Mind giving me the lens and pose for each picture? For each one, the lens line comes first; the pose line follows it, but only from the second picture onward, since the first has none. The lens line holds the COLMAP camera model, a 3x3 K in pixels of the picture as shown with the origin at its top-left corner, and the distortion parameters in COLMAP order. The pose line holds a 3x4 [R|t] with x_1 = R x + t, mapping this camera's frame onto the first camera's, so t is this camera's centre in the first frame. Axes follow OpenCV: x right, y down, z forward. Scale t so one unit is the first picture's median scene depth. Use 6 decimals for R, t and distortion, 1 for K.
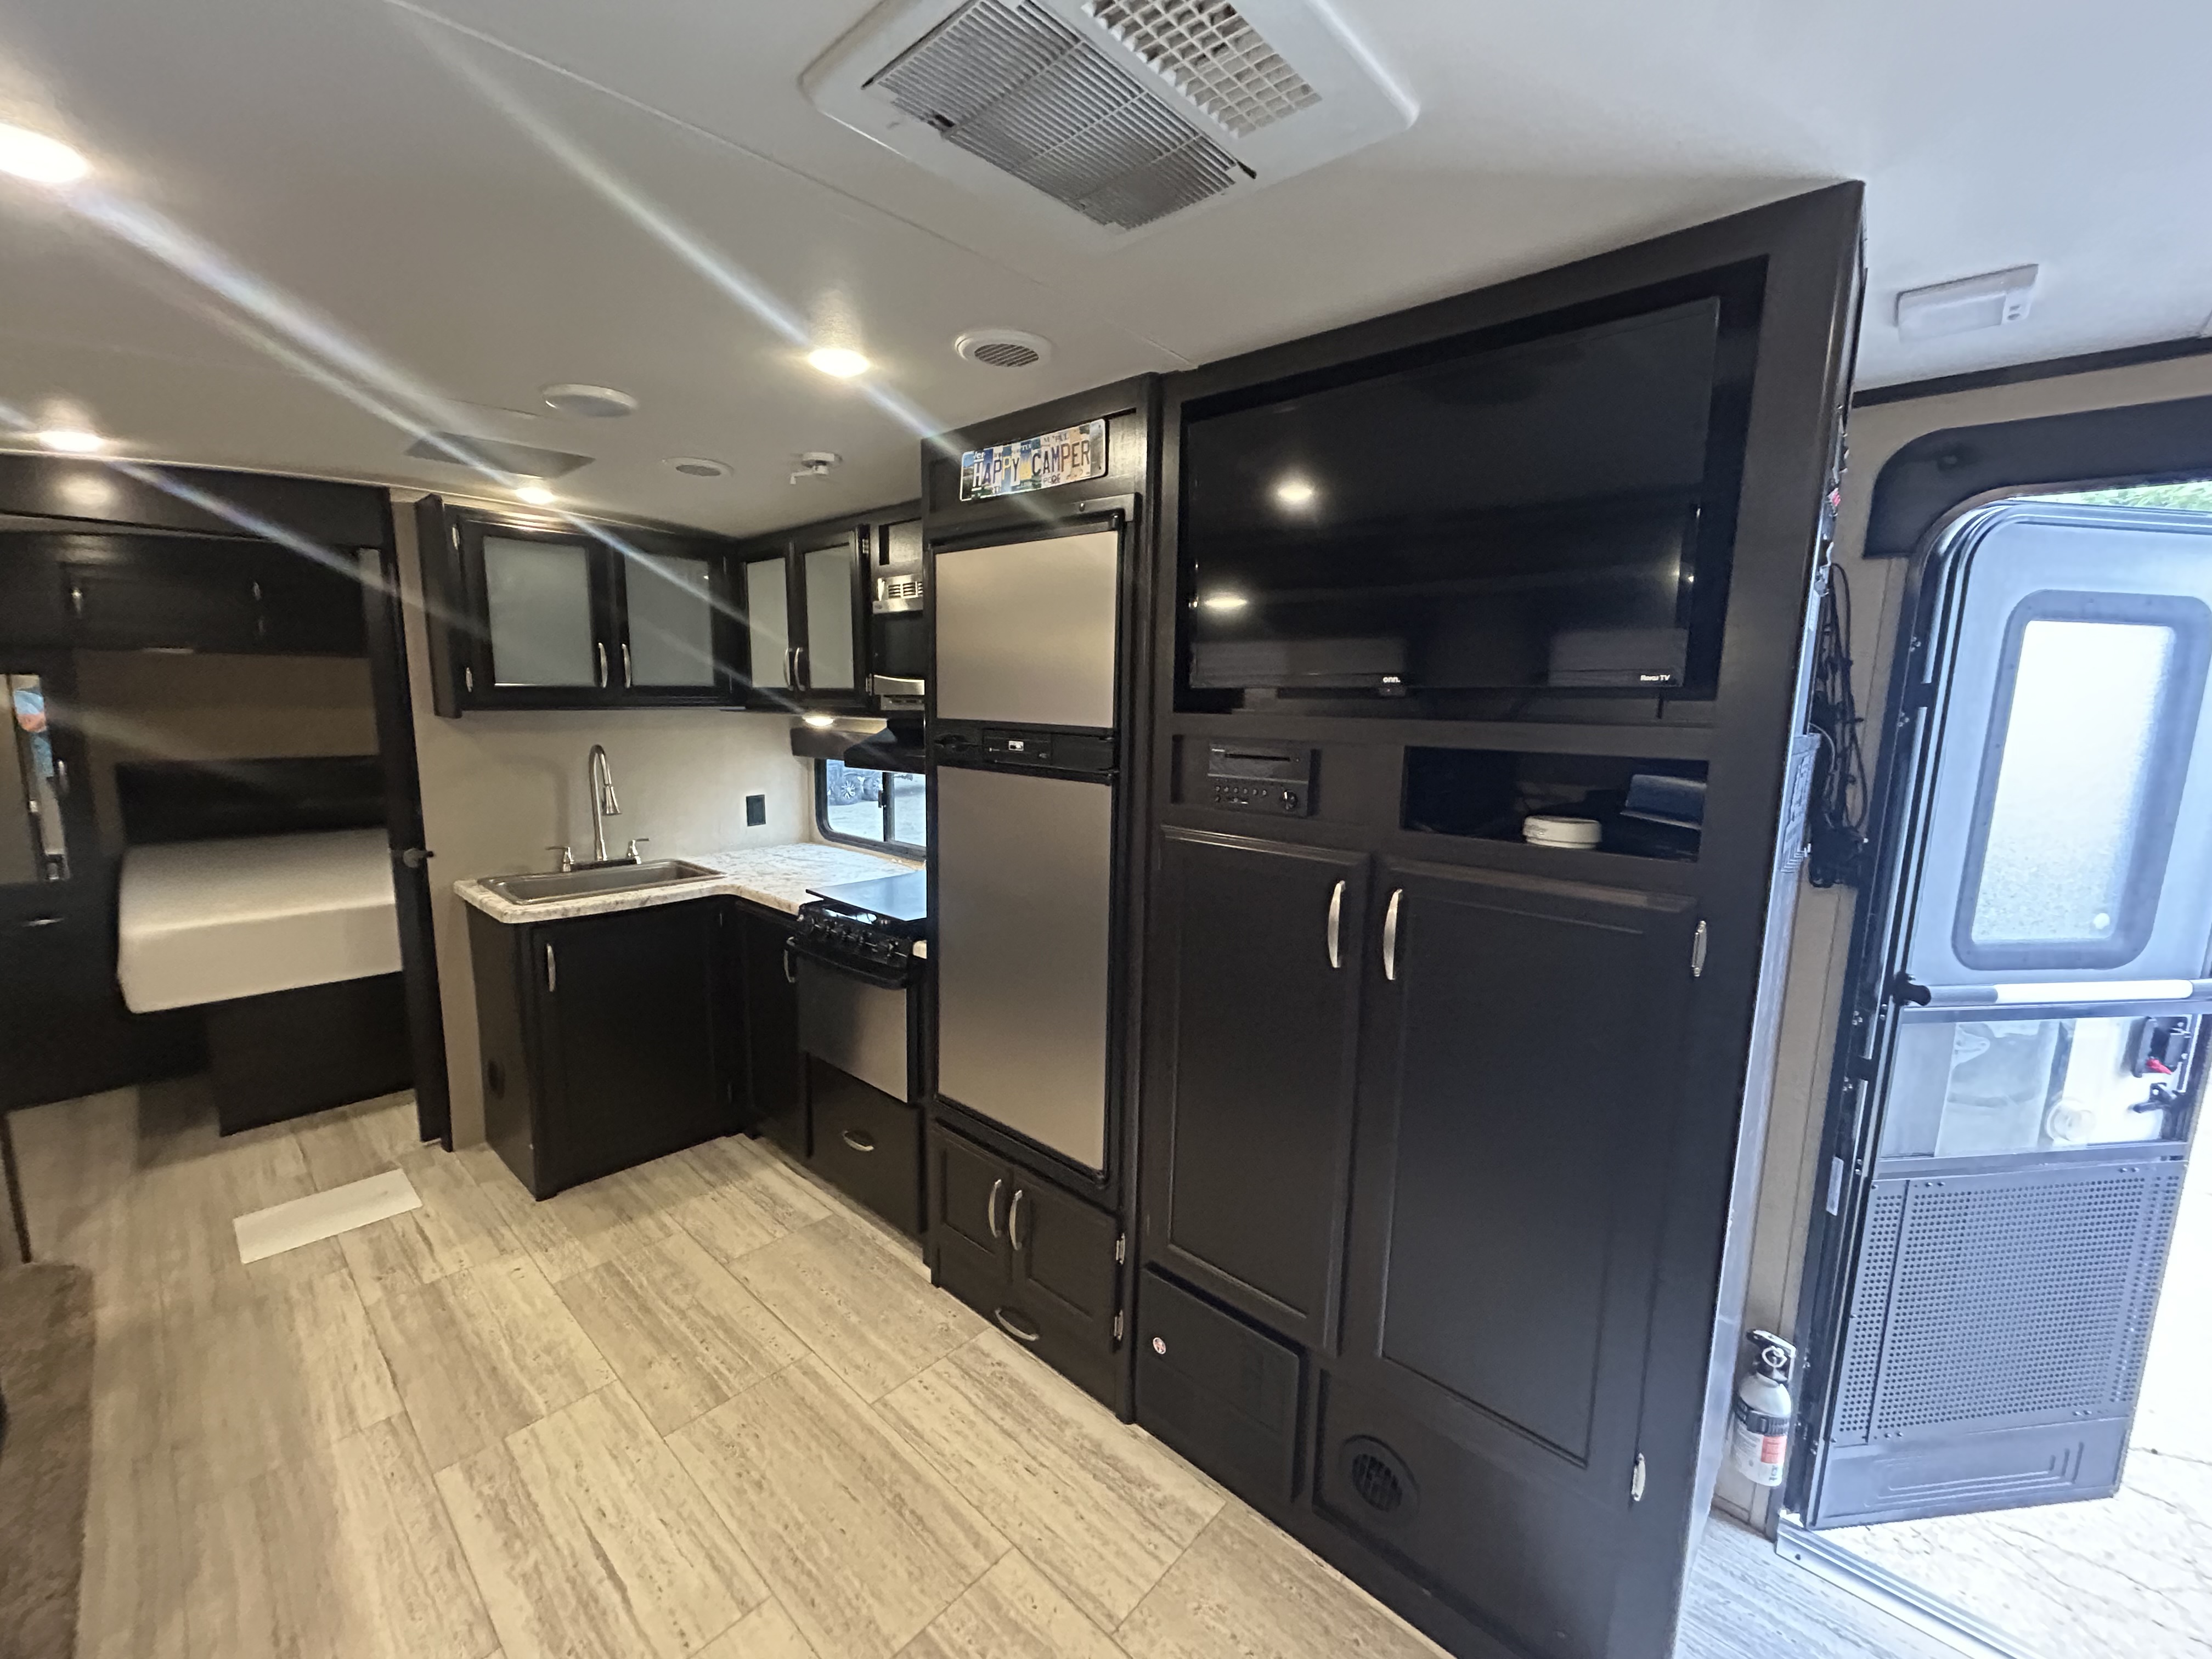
lens RADIAL K [[889.4, 0, 1104.2], [0, 889.4, 826.0], [0, 0, 1]] dist [0.000968, -0.000195]
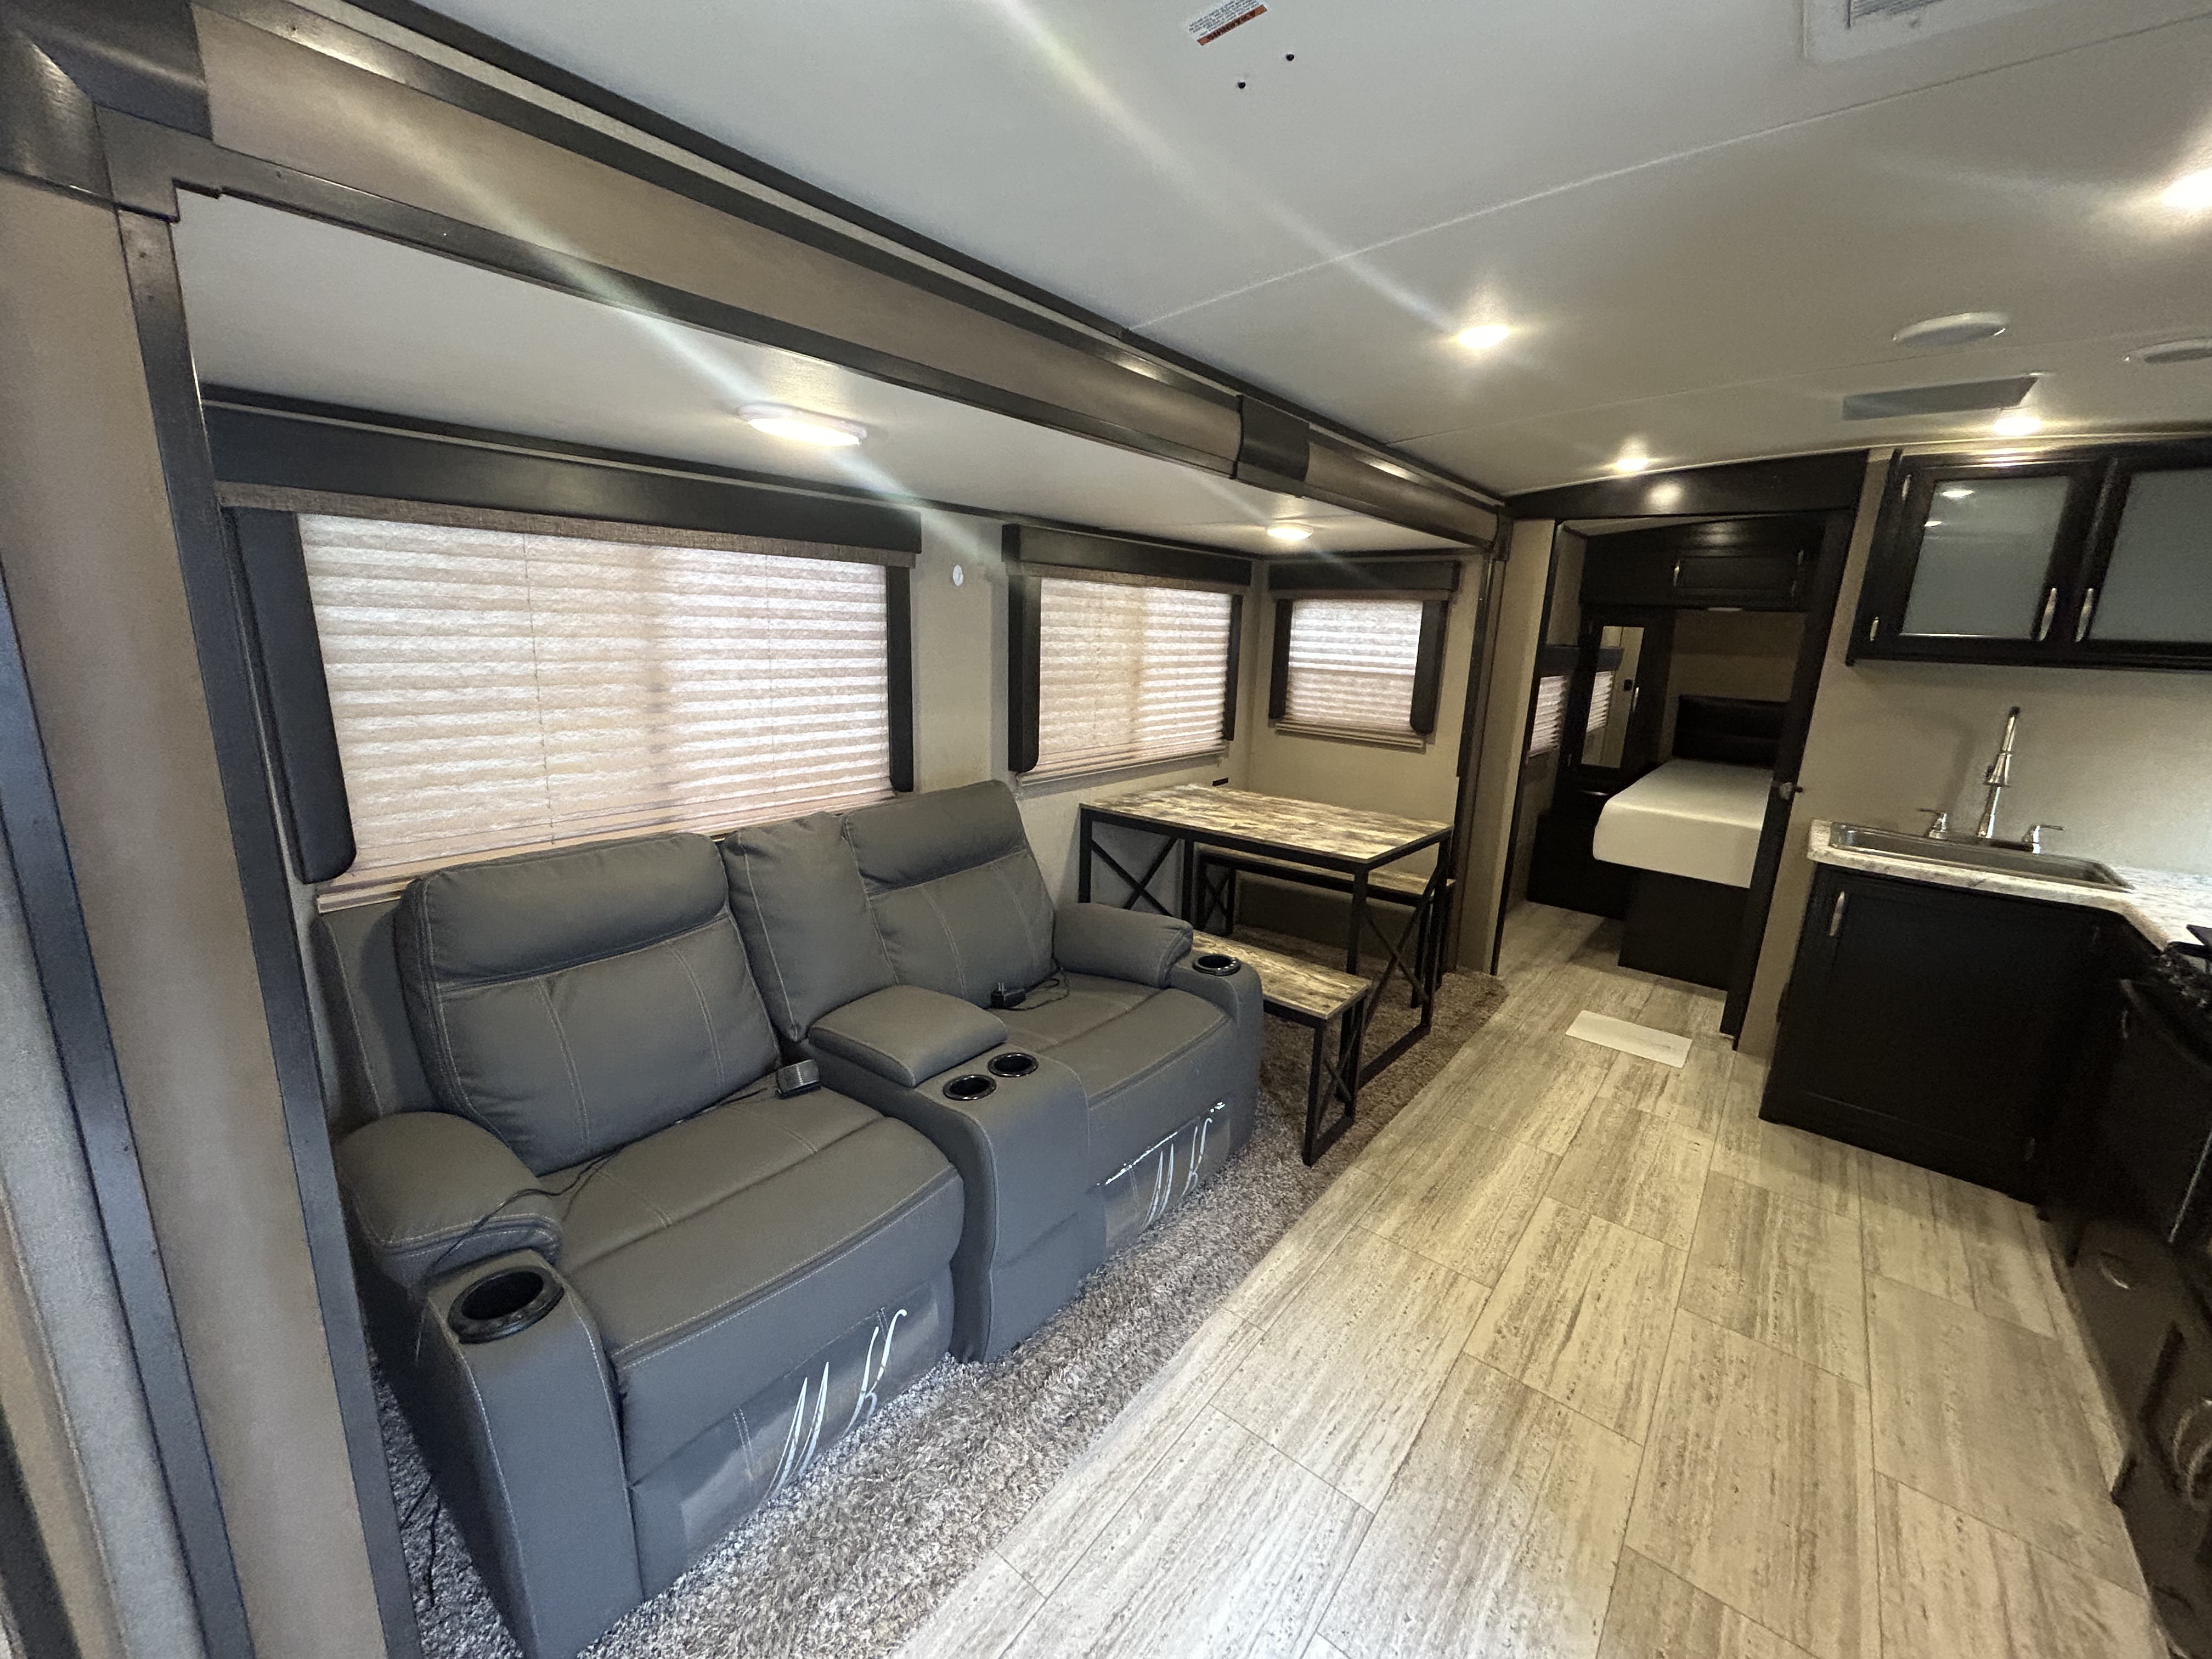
lens RADIAL K [[889.4, 0, 1105.2], [0, 889.4, 828.6], [0, 0, 1]] dist [0.000968, -0.000195]
pose [[0.060786, 0.219348, -0.973751, 0.291988], [-0.180224, 0.961933, 0.205435, 0.007268], [0.981746, 0.163006, 0.098004, 0.060809]]
